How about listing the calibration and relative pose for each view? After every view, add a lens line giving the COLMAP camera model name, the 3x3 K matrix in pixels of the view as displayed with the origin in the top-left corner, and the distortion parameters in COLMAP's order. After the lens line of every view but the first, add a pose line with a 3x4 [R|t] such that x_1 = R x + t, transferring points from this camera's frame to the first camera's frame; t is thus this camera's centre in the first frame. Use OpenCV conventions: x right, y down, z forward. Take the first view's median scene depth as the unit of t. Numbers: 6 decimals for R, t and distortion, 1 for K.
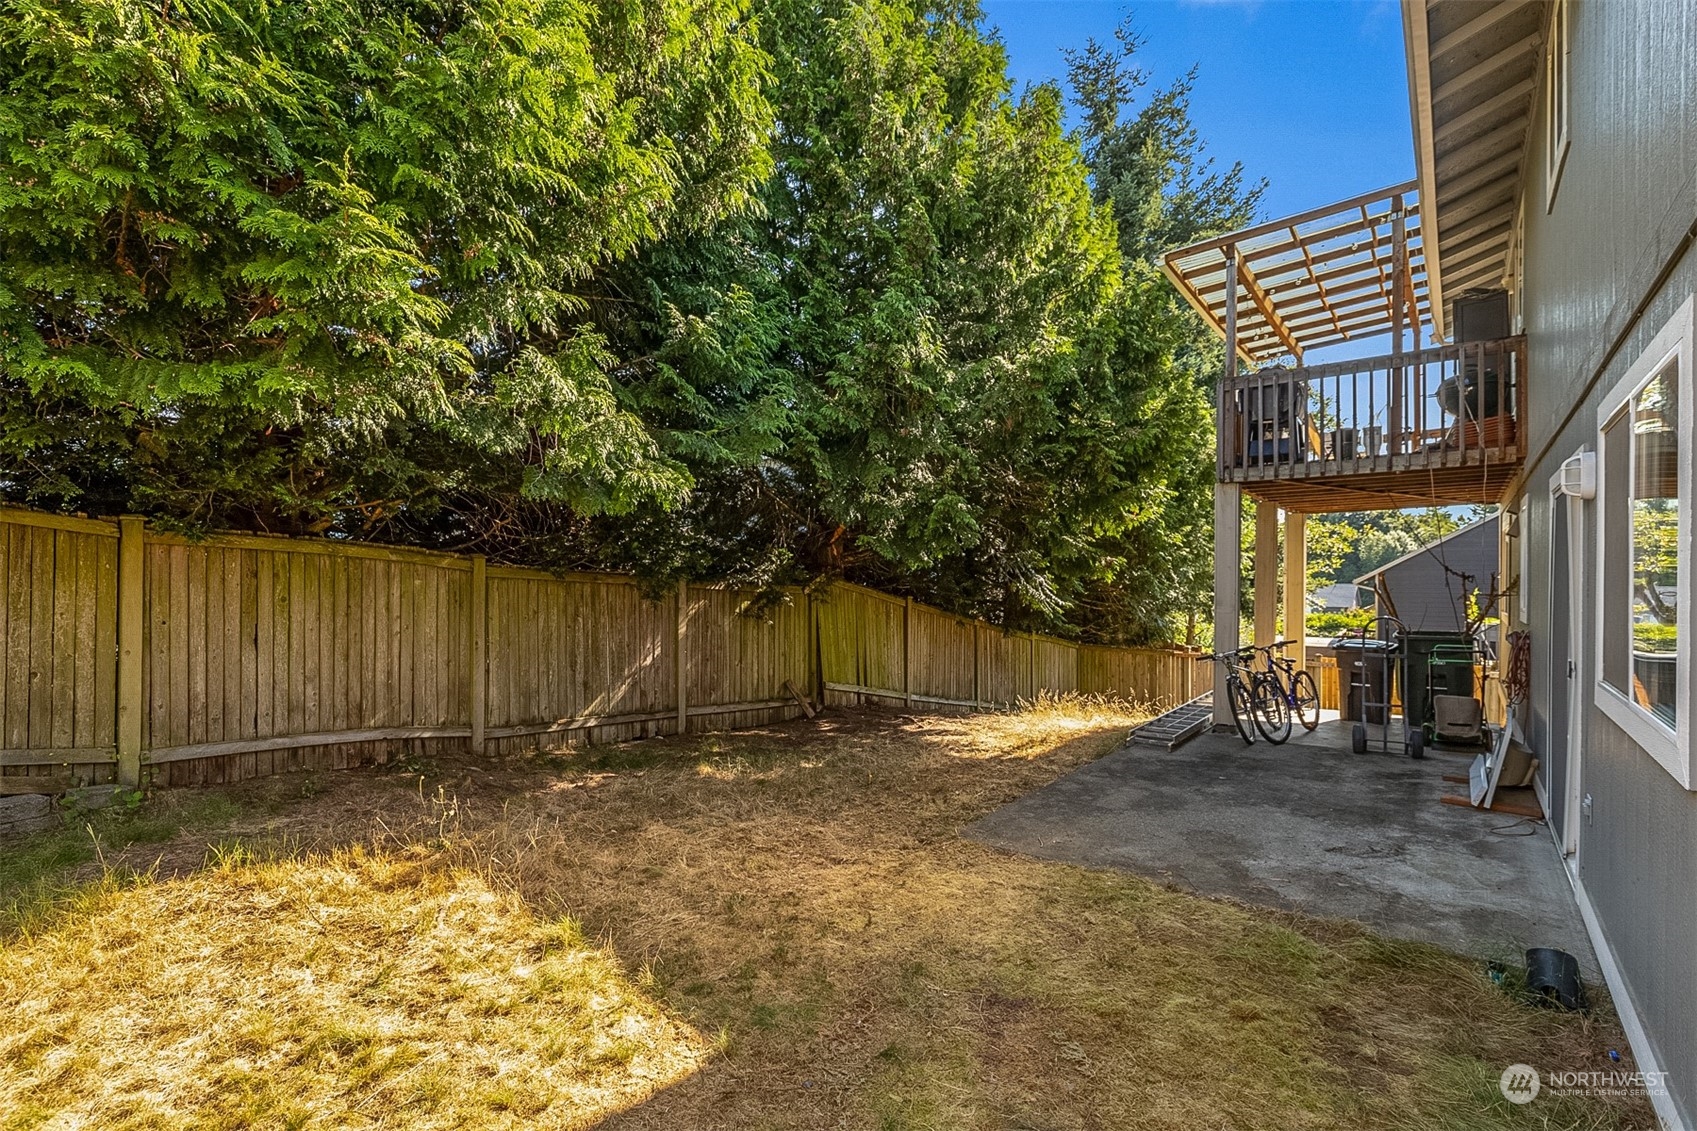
lens RADIAL K [[770.4, 0, 848.2], [0, 770.4, 581.1], [0, 0, 1]] dist [0.001337, 0.000034]
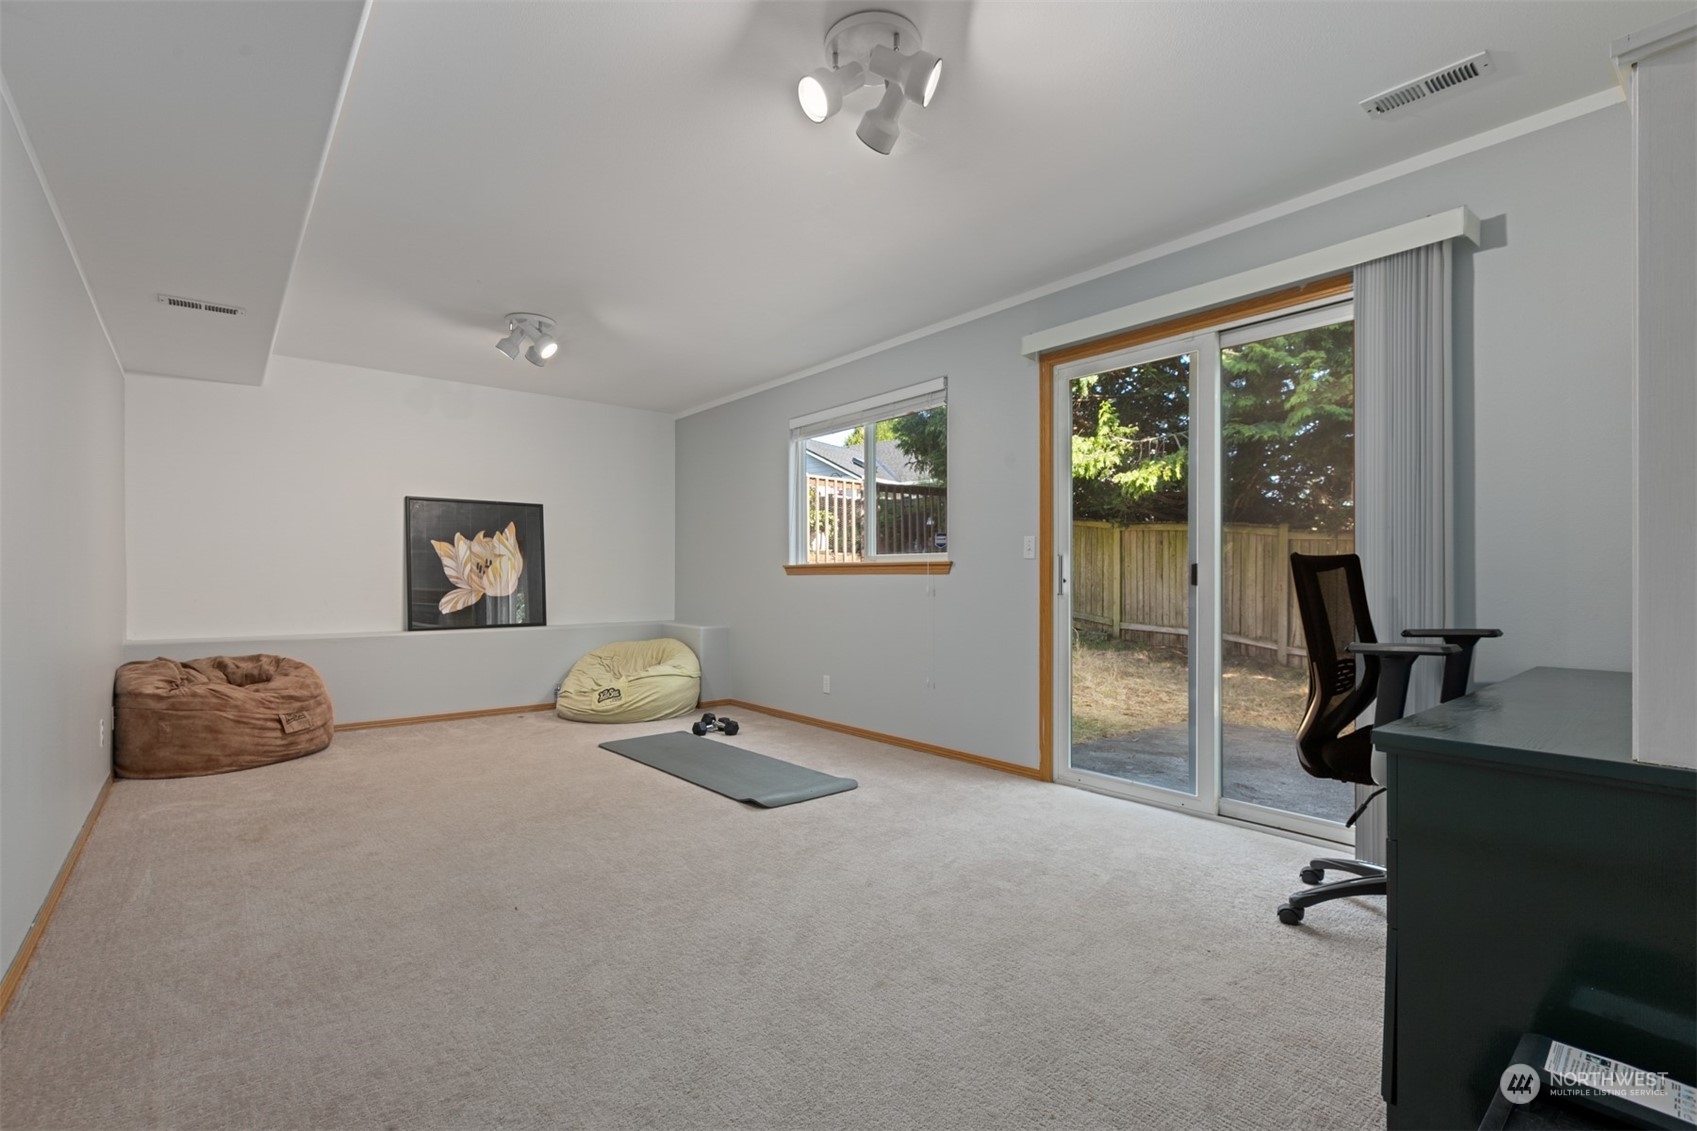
lens RADIAL K [[770.4, 0, 848.2], [0, 770.4, 581.1], [0, 0, 1]] dist [0.001337, 0.000034]
pose [[-0.207690, -0.001628, -0.978193, 1.398434], [-0.001623, 0.999998, -0.001319, 0.097688], [0.978193, 0.001313, -0.207692, 0.653648]]
